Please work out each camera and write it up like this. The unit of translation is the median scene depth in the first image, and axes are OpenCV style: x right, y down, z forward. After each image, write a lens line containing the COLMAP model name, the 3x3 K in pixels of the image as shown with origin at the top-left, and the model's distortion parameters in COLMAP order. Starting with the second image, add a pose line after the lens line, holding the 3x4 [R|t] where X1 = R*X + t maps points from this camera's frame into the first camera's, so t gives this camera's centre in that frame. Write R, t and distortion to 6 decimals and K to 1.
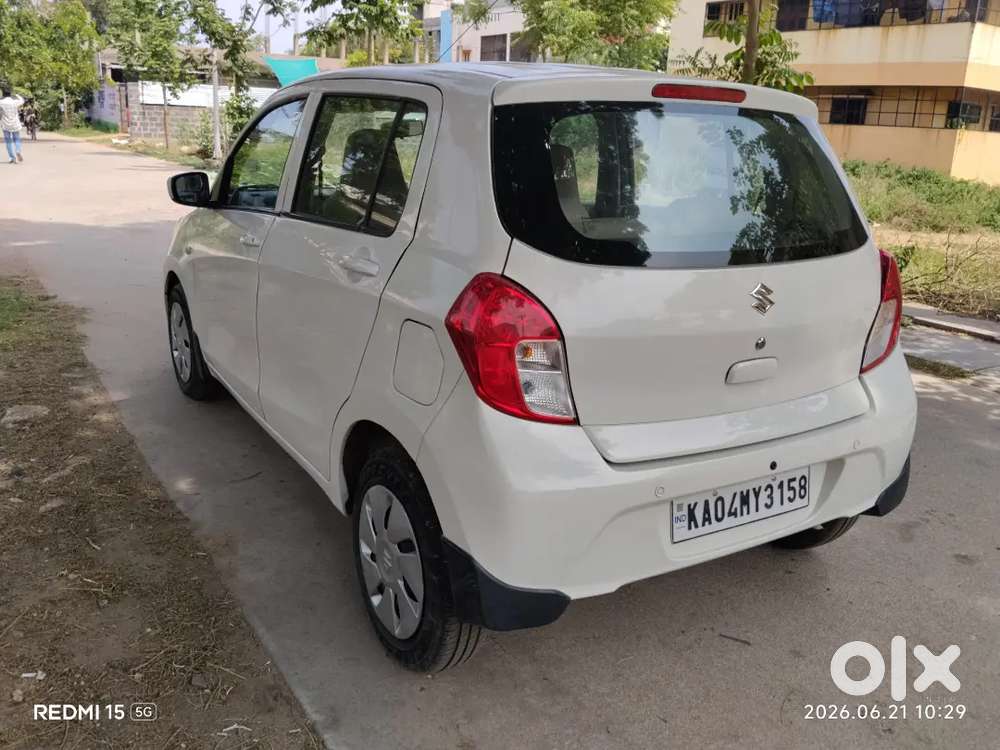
lens RADIAL K [[859.4, 0, 494.8], [0, 859.4, 378.1], [0, 0, 1]] dist [0.052795, -0.100776]
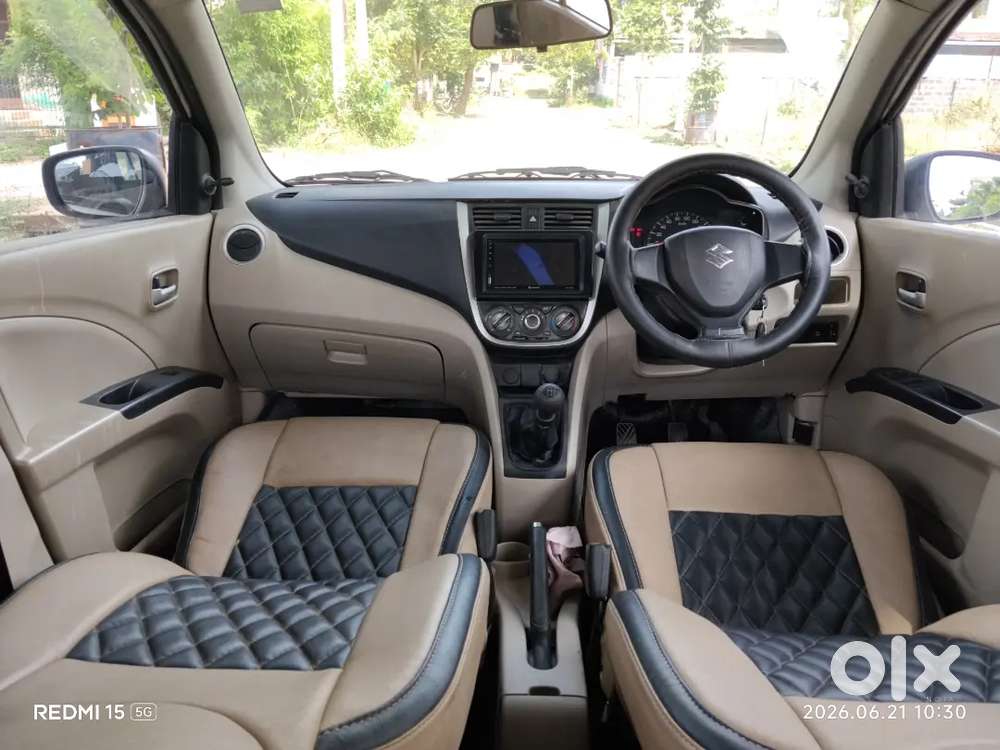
lens RADIAL K [[859.4, 0, 495.9], [0, 859.4, 373.5], [0, 0, 1]] dist [0.052795, -0.100776]
pose [[0.844216, 0.134461, -0.518864, 0.174145], [-0.122375, 0.990808, 0.057653, -0.239418], [0.521846, 0.014824, 0.852911, 1.025107]]
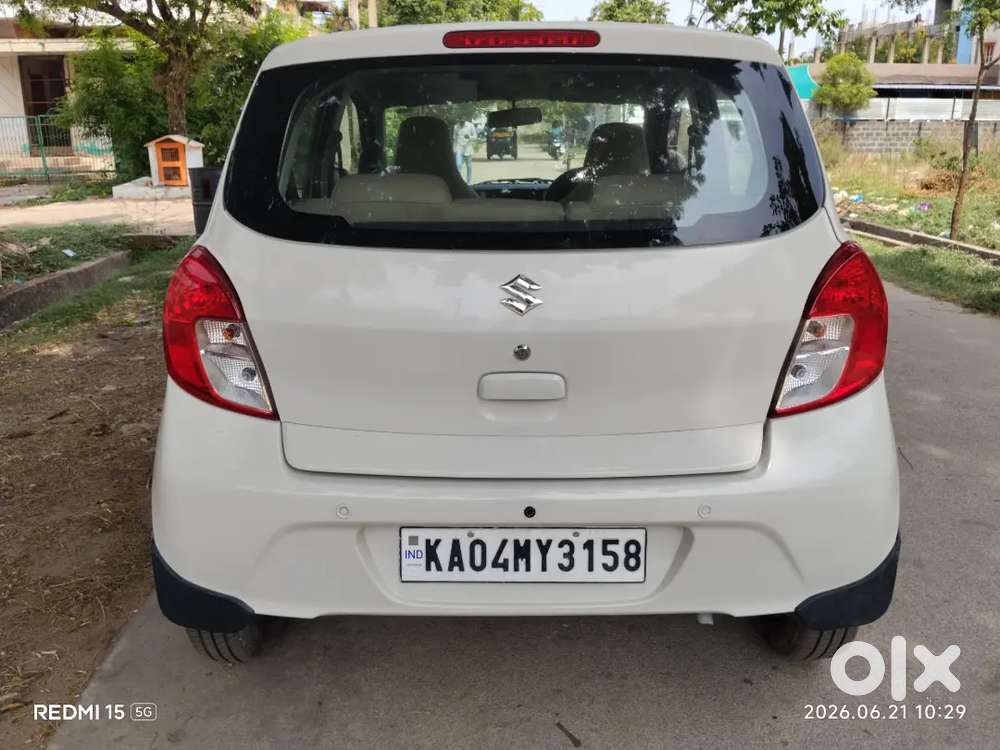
lens RADIAL K [[859.4, 0, 493.2], [0, 859.4, 380.2], [0, 0, 1]] dist [0.052795, -0.100776]
pose [[0.845184, 0.105920, -0.523874, 0.639830], [-0.113214, 0.993404, 0.018200, -0.024187], [0.522347, 0.043928, 0.851601, 0.303344]]
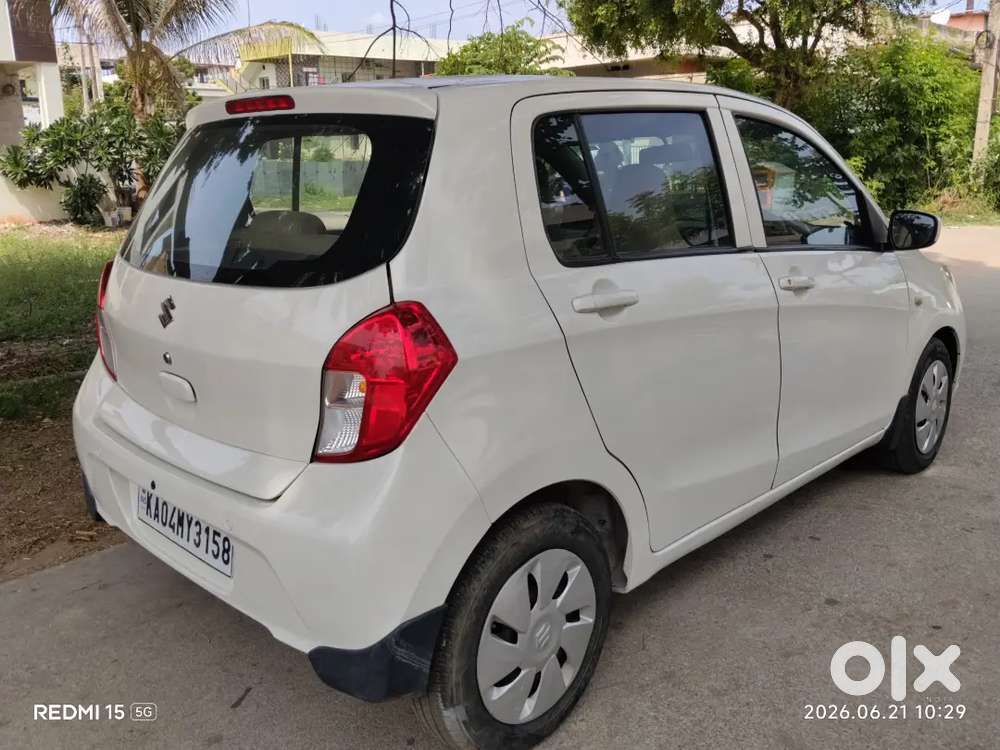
lens RADIAL K [[859.4, 0, 498.8], [0, 859.4, 375.4], [0, 0, 1]] dist [0.052795, -0.100776]
pose [[0.241778, 0.198475, -0.949816, 1.219572], [-0.255325, 0.957375, 0.135061, -0.227614], [0.936137, 0.209857, 0.282148, 0.993349]]
